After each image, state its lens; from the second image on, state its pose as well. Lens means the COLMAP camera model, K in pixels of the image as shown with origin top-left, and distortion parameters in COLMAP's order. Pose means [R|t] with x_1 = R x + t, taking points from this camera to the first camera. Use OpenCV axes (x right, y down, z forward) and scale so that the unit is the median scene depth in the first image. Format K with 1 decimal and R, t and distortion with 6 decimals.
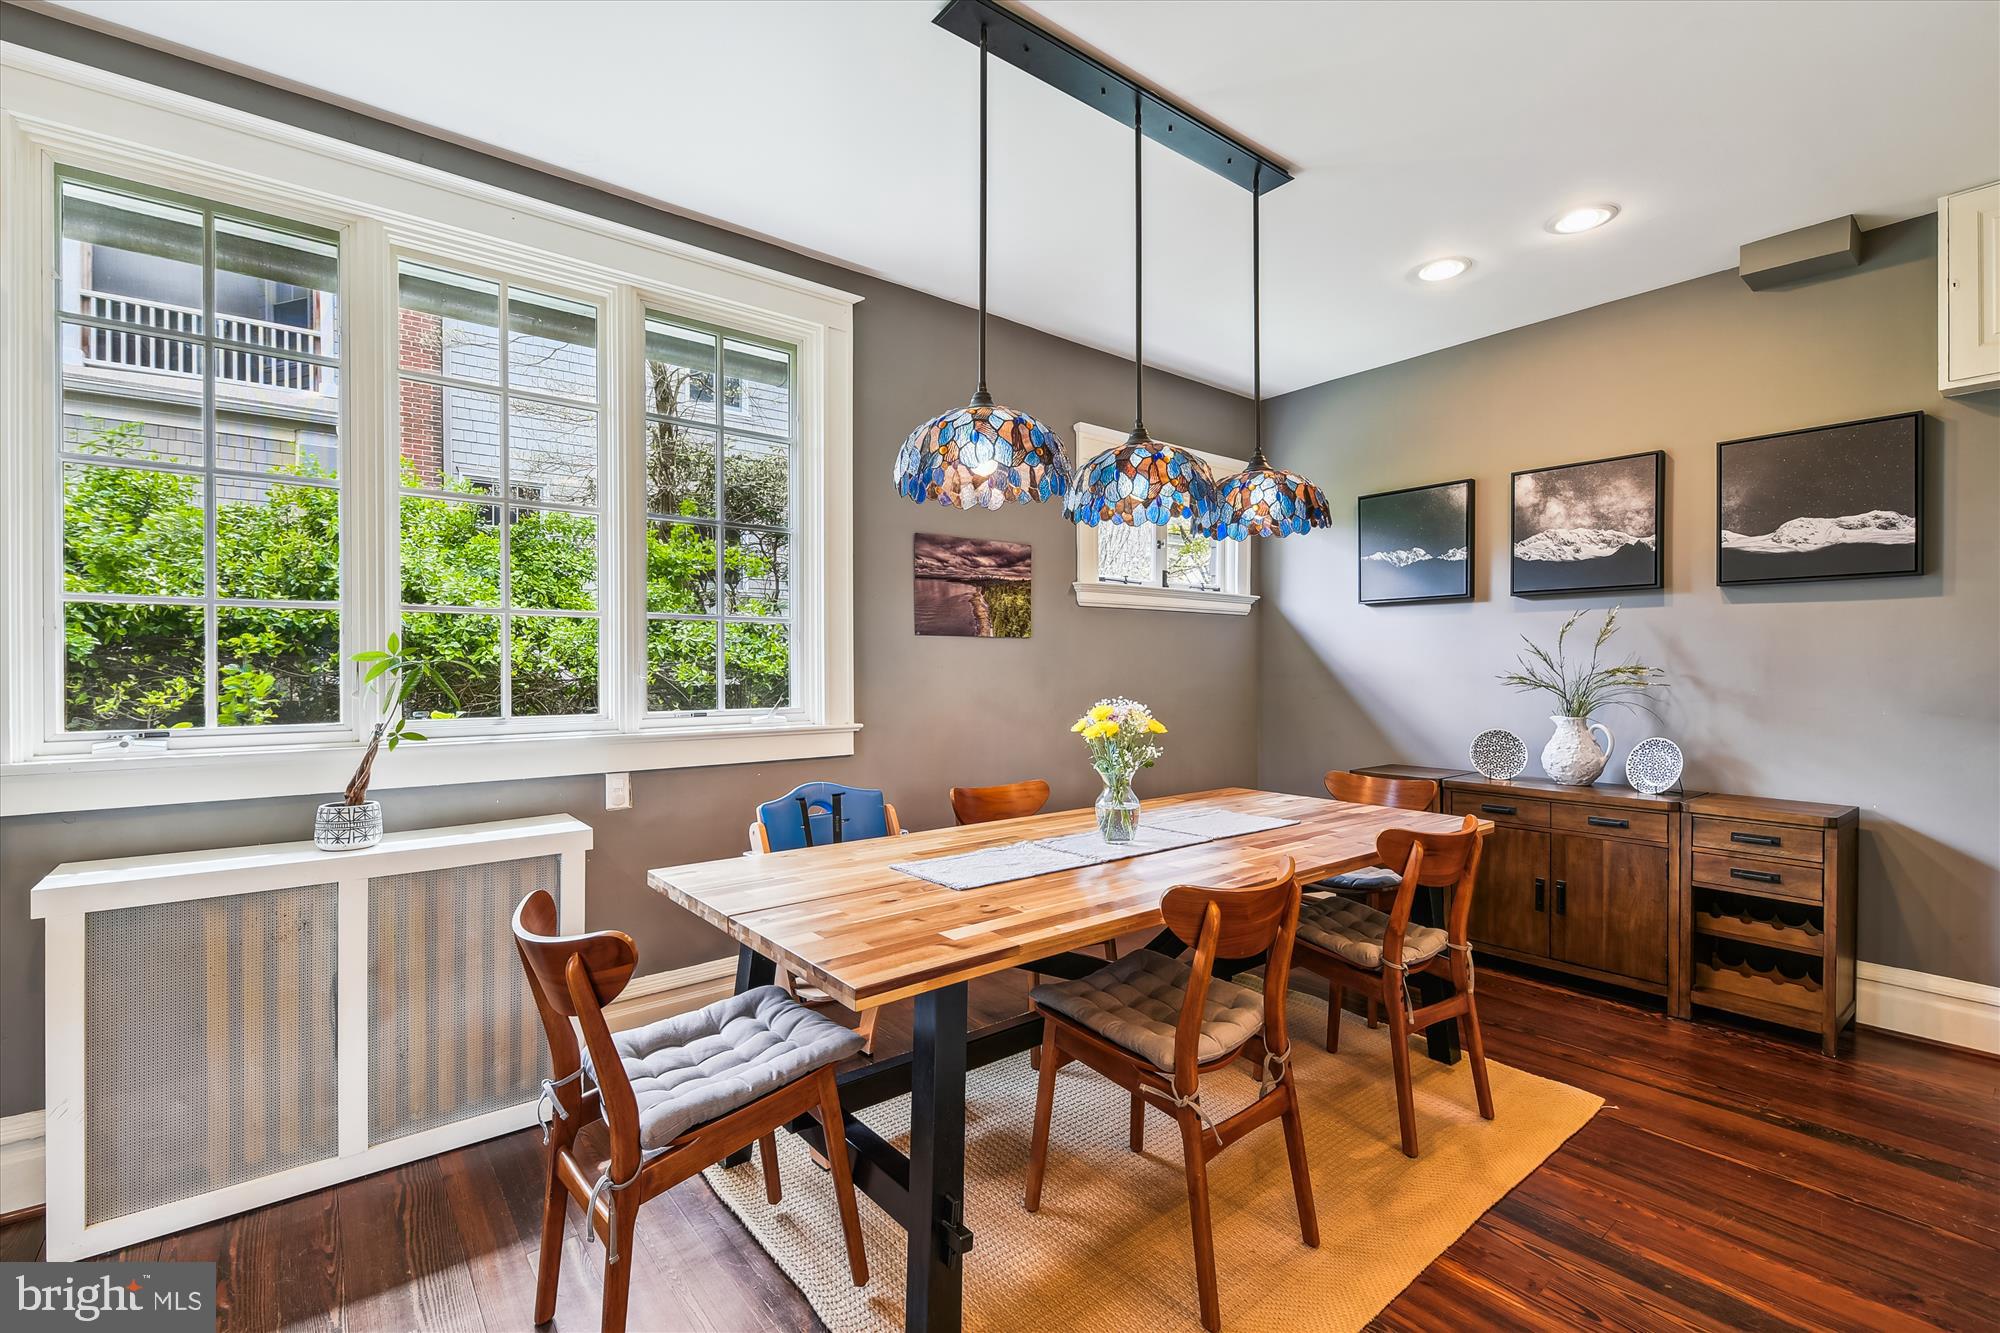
lens RADIAL K [[869.7, 0, 1000.3], [0, 869.7, 660.4], [0, 0, 1]] dist [0.010322, -0.000178]
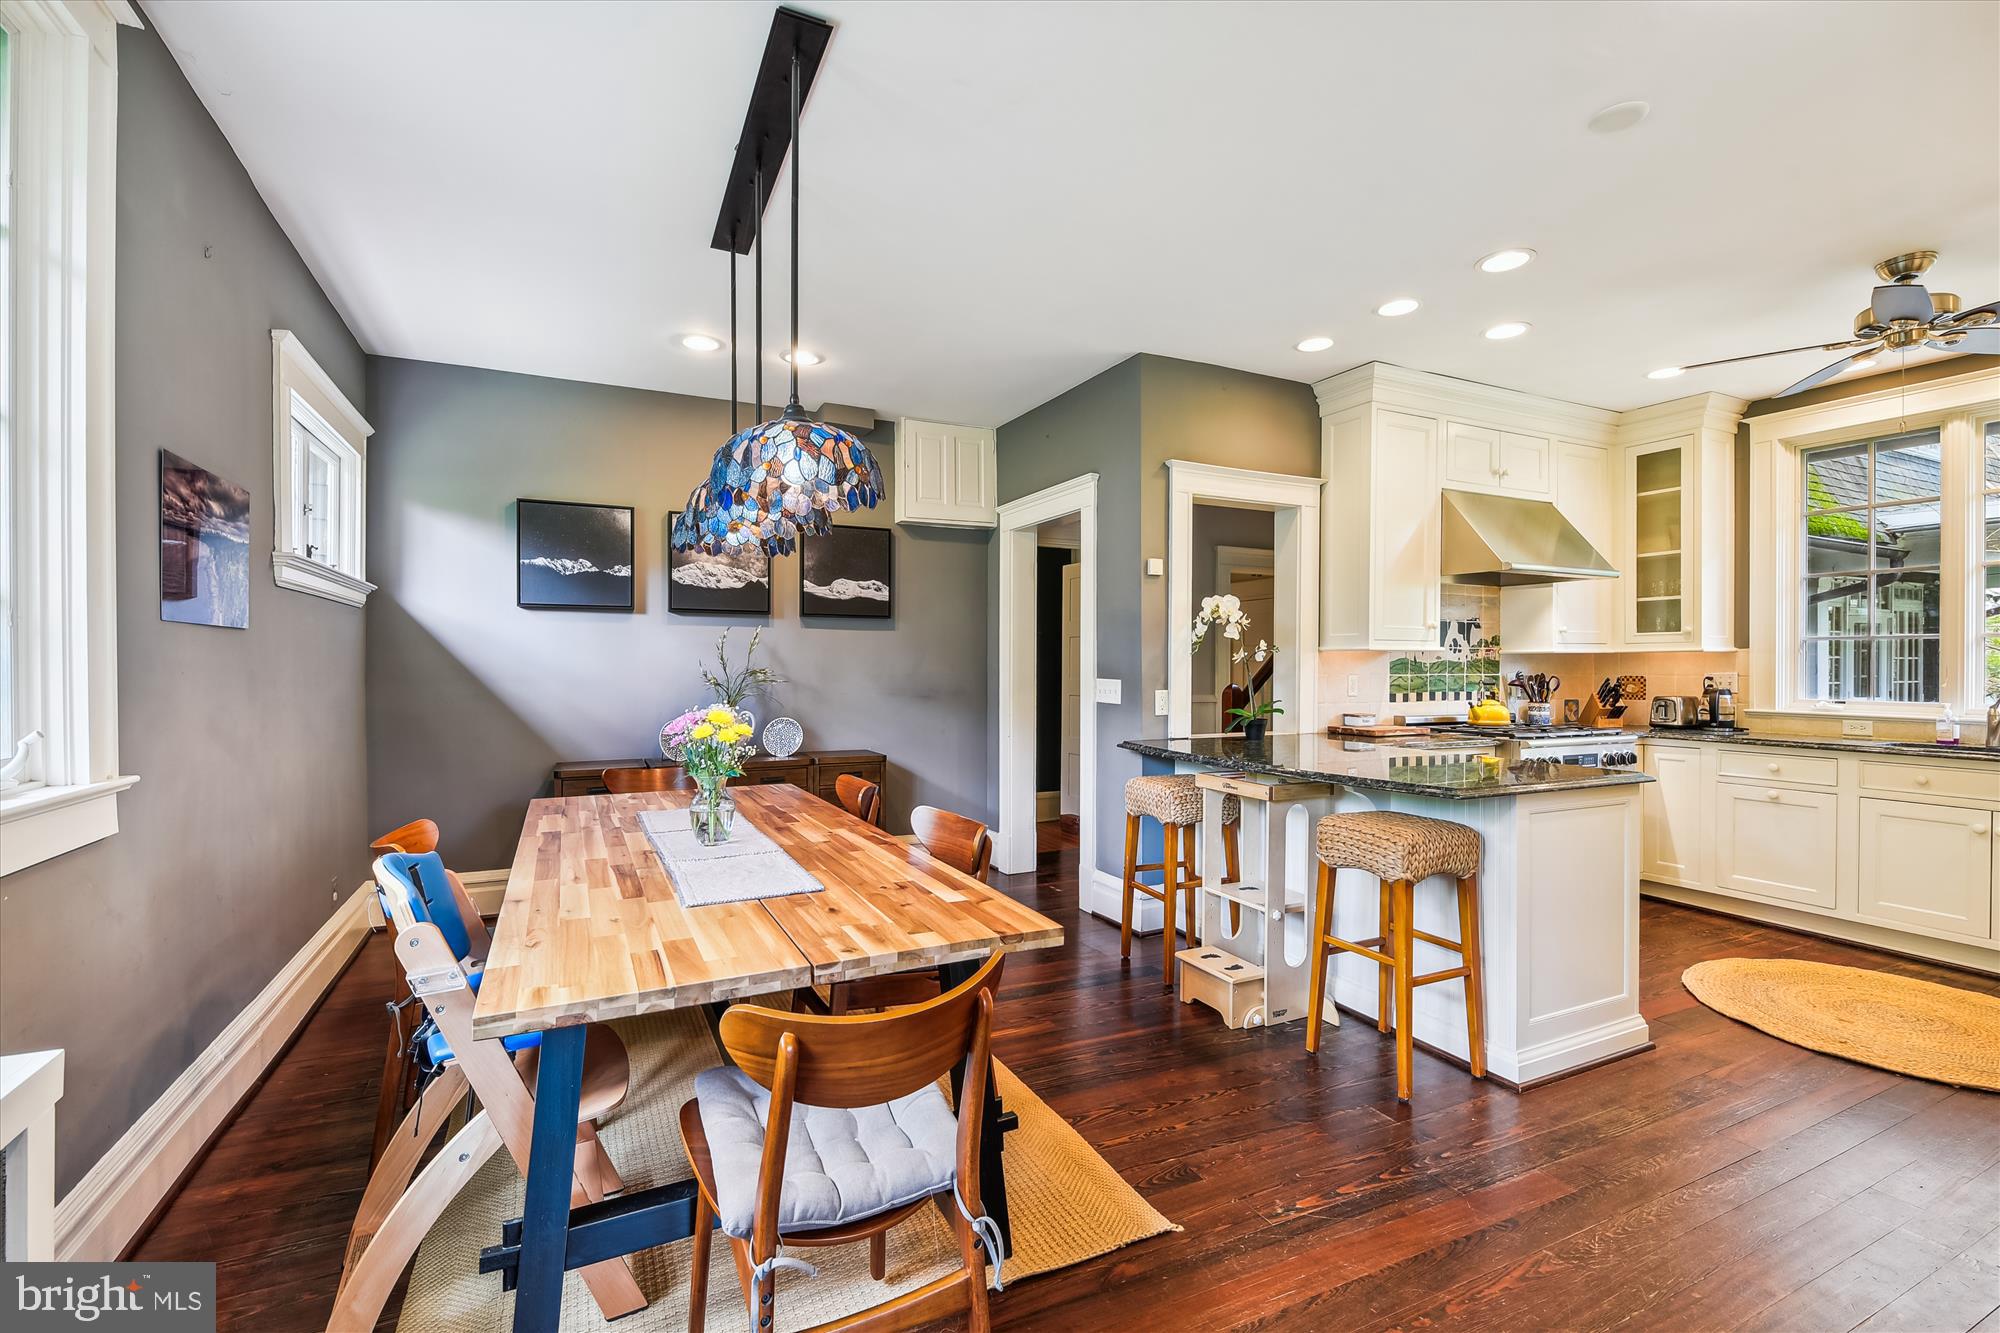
lens RADIAL K [[869.7, 0, 994.0], [0, 869.7, 672.6], [0, 0, 1]] dist [0.010322, -0.000178]
pose [[0.229212, -0.007933, 0.973344, -0.547530], [-0.006984, 0.999928, 0.009794, -0.003532], [-0.973352, -0.009043, 0.229140, 0.309076]]
